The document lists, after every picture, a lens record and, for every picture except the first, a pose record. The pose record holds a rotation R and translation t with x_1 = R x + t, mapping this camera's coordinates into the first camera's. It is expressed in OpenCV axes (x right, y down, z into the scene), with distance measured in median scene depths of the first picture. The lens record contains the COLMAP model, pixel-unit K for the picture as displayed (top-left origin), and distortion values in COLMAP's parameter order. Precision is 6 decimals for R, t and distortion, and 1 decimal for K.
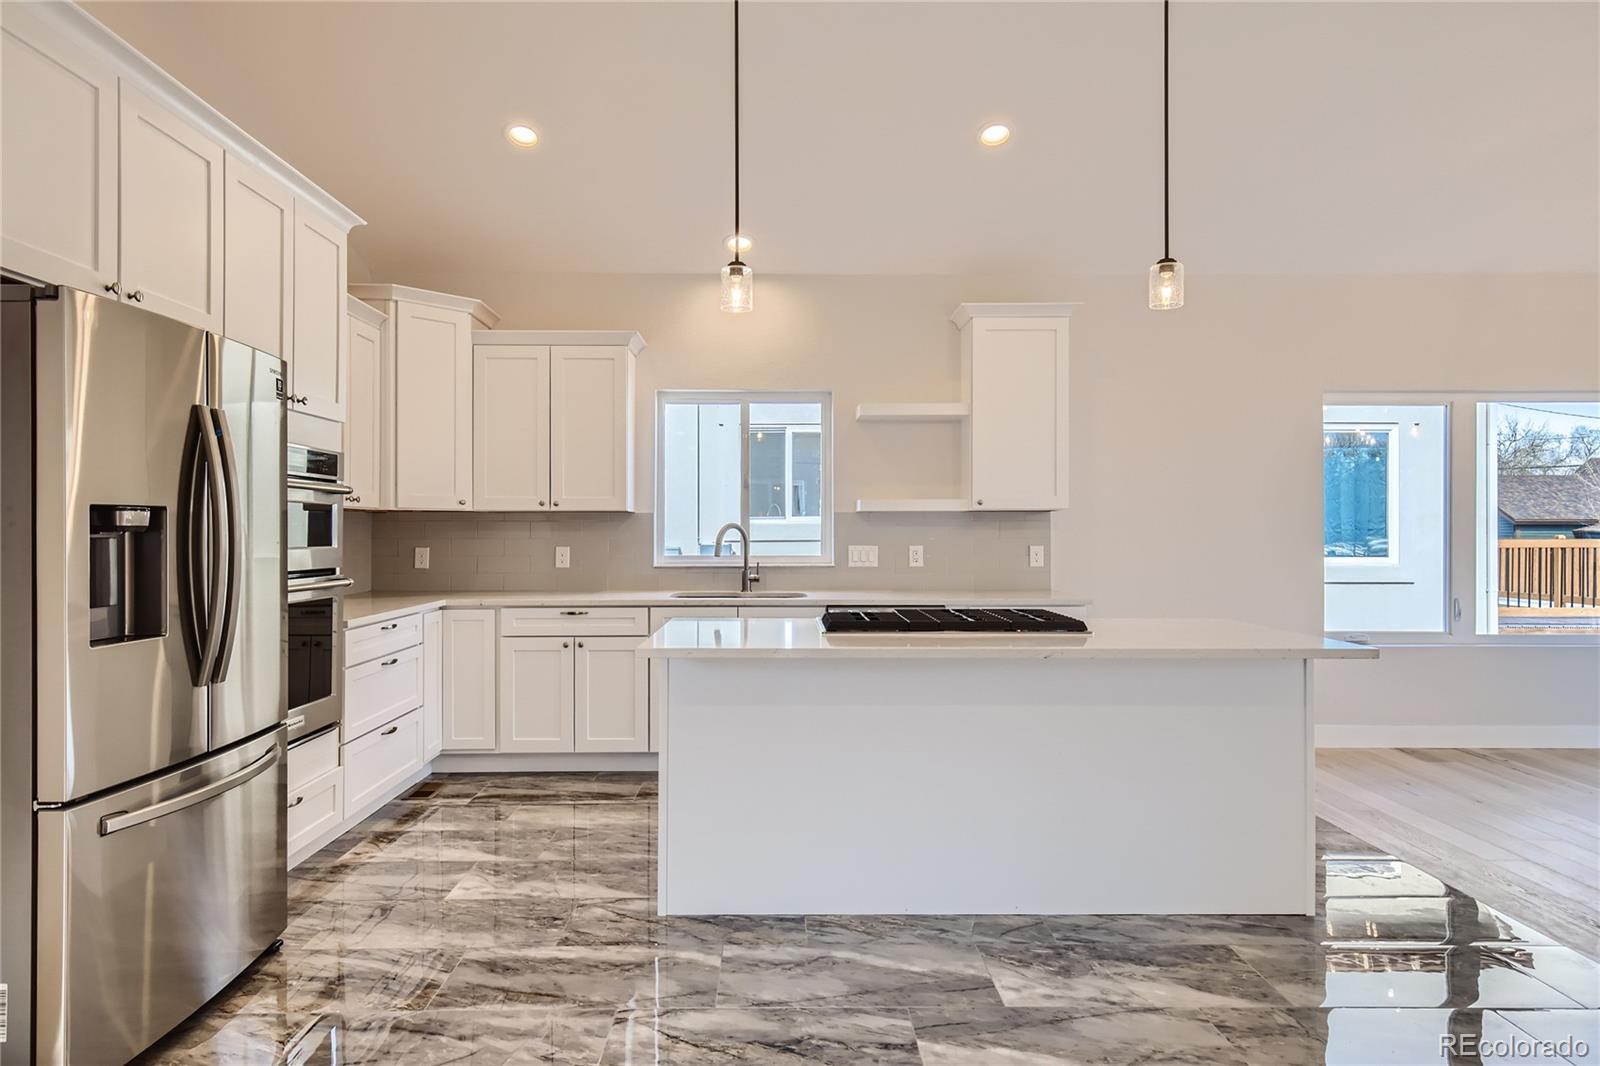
lens RADIAL K [[959.9, 0, 780.1], [0, 959.9, 527.9], [0, 0, 1]] dist [0.016251, -0.000820]
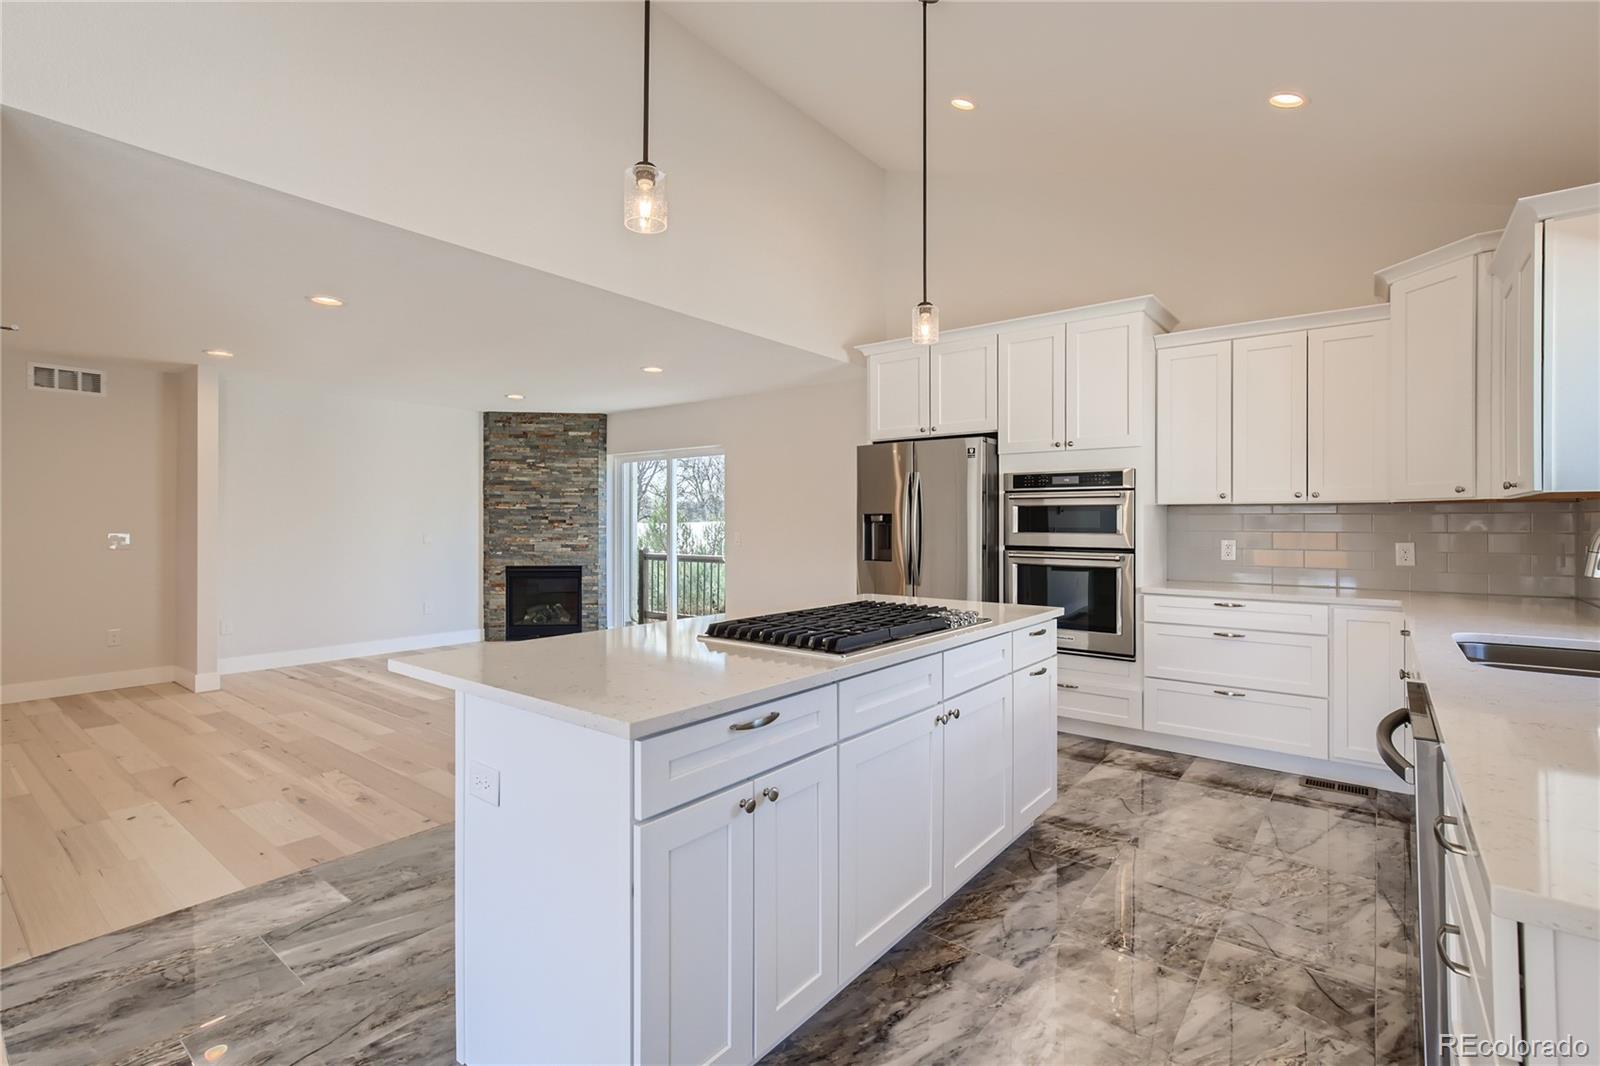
lens RADIAL K [[732.9, 0, 810.6], [0, 732.9, 522.5], [0, 0, 1]] dist [0.002152, 0.000410]
pose [[-0.621889, -0.002192, -0.783103, 0.527086], [-0.000537, 0.999997, -0.002373, 0.003837], [0.783105, -0.001055, -0.621888, 0.996363]]
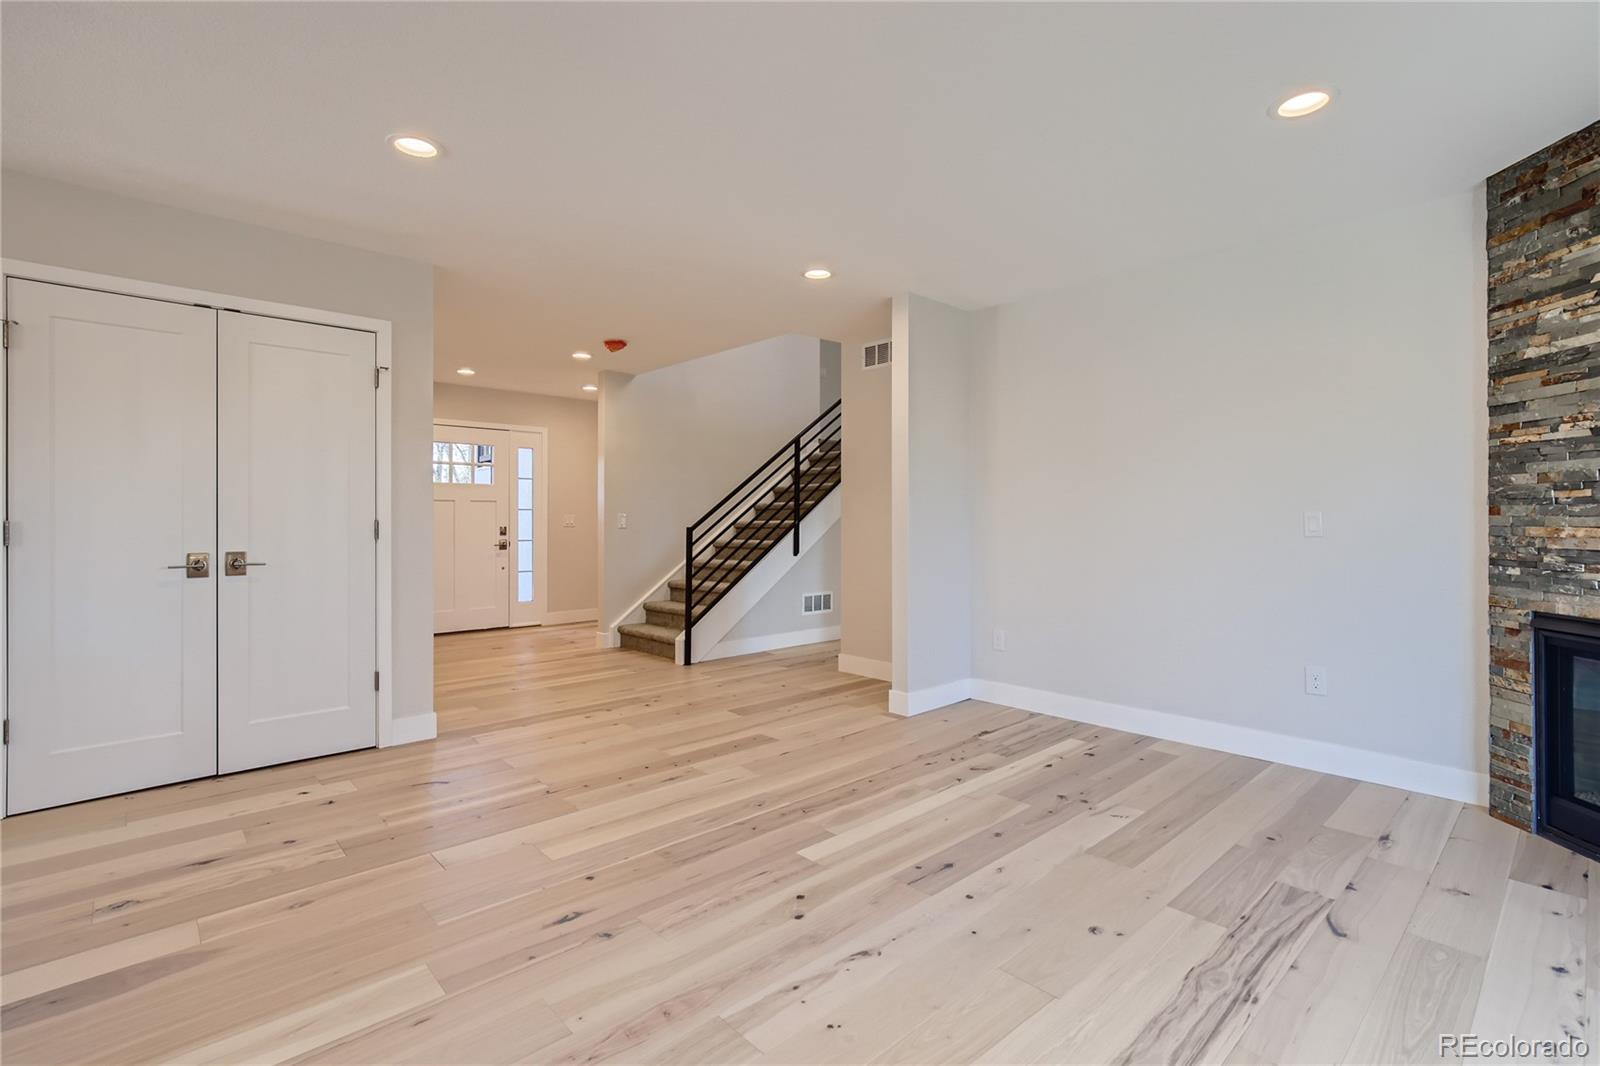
lens RADIAL K [[740.8, 0, 805.7], [0, 740.8, 521.6], [0, 0, 1]] dist [0.012297, 0.000391]
pose [[-0.678039, -0.000869, 0.735025, -0.356939], [-0.001156, 0.999999, 0.000116, 0.029996], [-0.735025, -0.000771, -0.678040, 0.248385]]
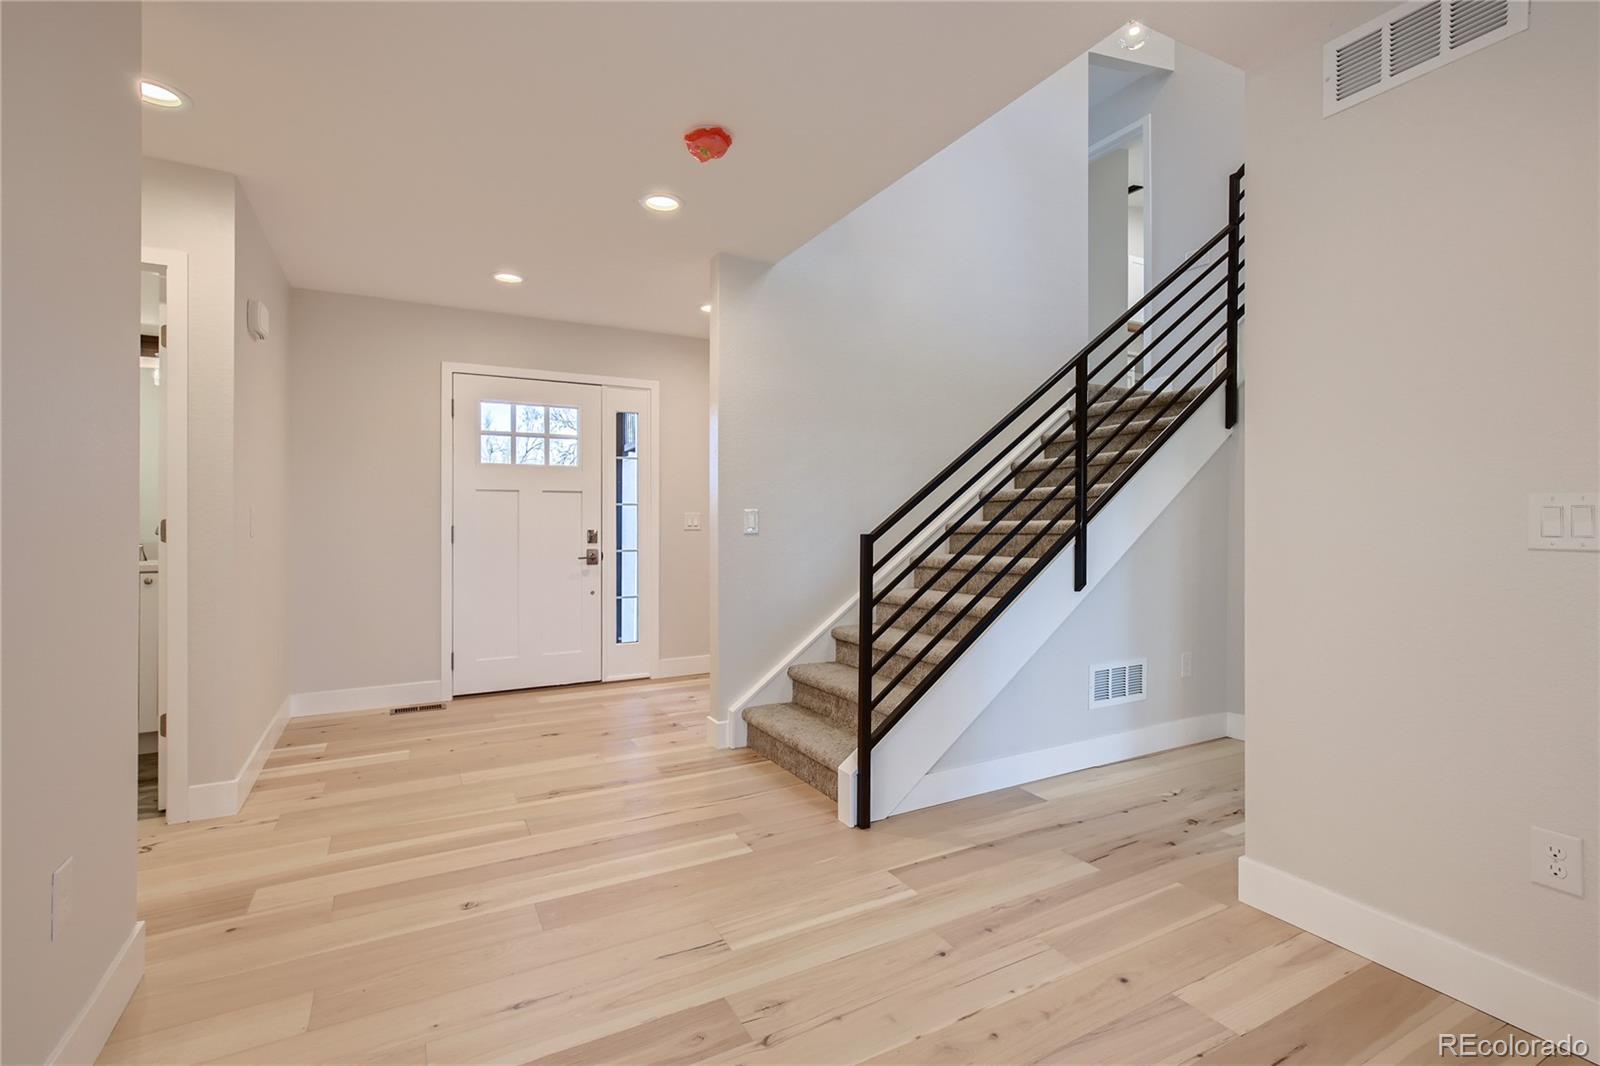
lens RADIAL K [[740.8, 0, 805.7], [0, 740.8, 521.6], [0, 0, 1]] dist [0.012297, 0.000391]
pose [[-0.476155, 0.001957, 0.879359, 0.167963], [-0.001093, 0.999995, -0.002817, 0.031695], [-0.879360, -0.002302, -0.476151, -0.109901]]
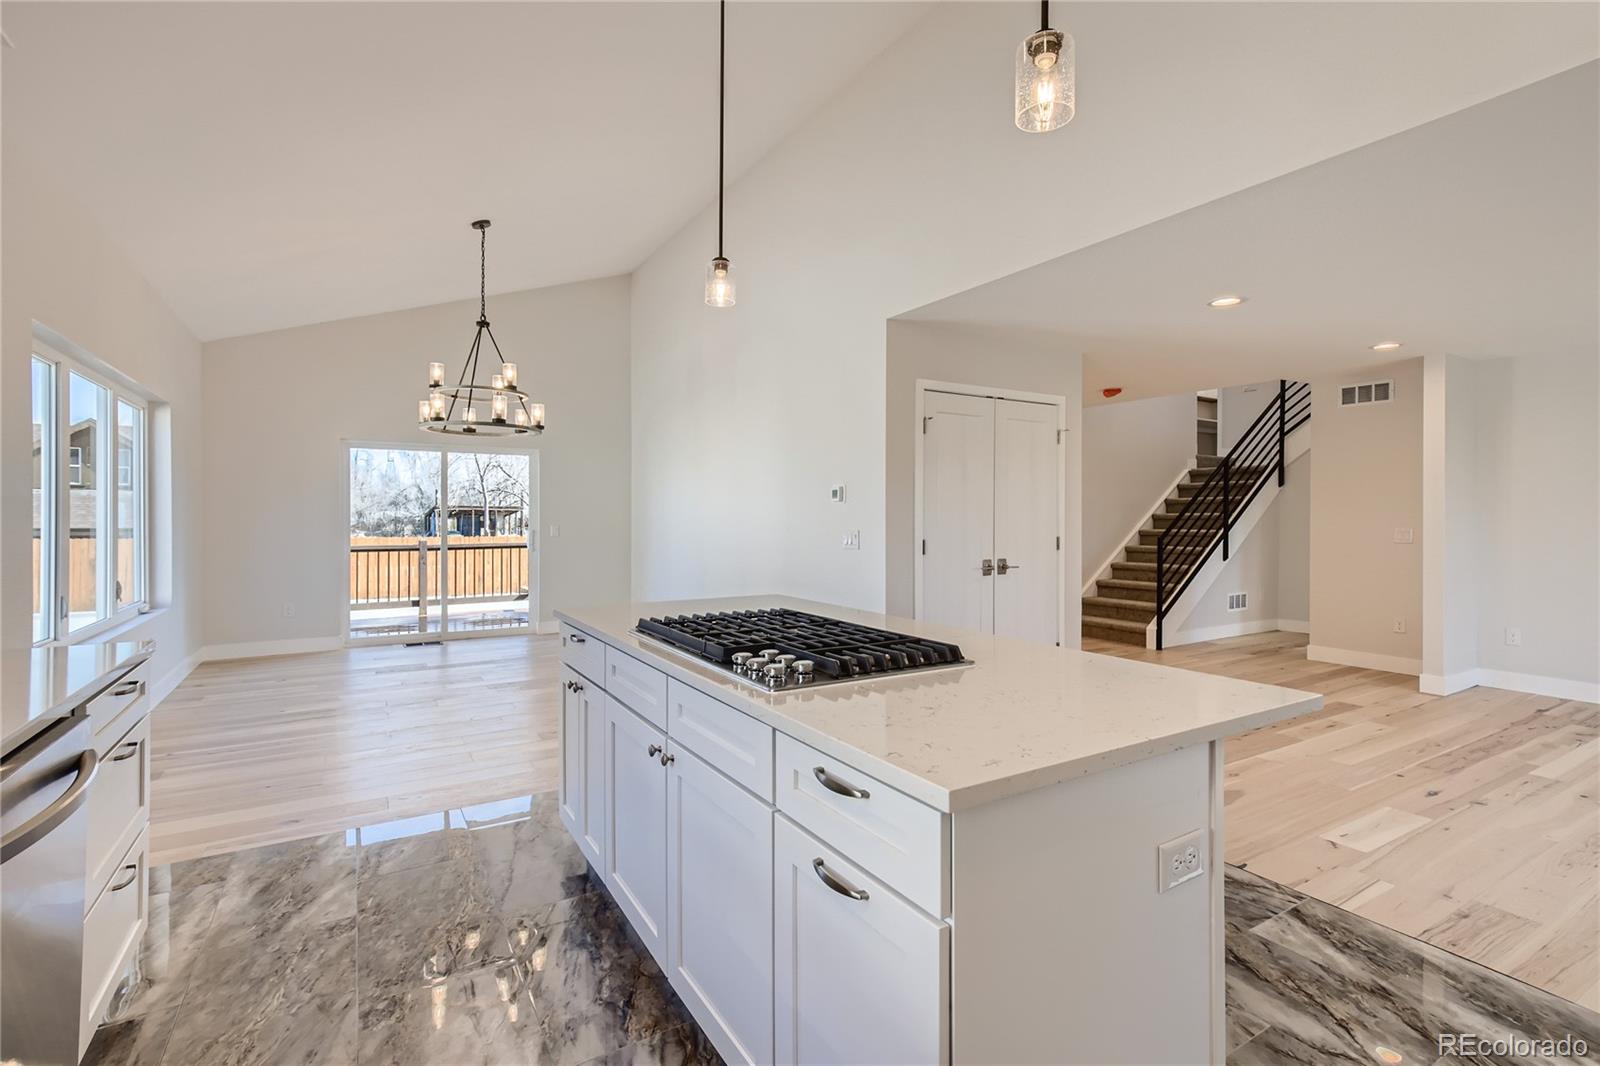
lens RADIAL K [[732.9, 0, 810.6], [0, 732.9, 522.5], [0, 0, 1]] dist [0.002152, 0.000410]
pose [[-0.519661, -0.005414, 0.854355, -0.228650], [-0.001939, 0.999985, 0.005157, 0.004357], [-0.854370, 0.001023, -0.519664, 0.908426]]
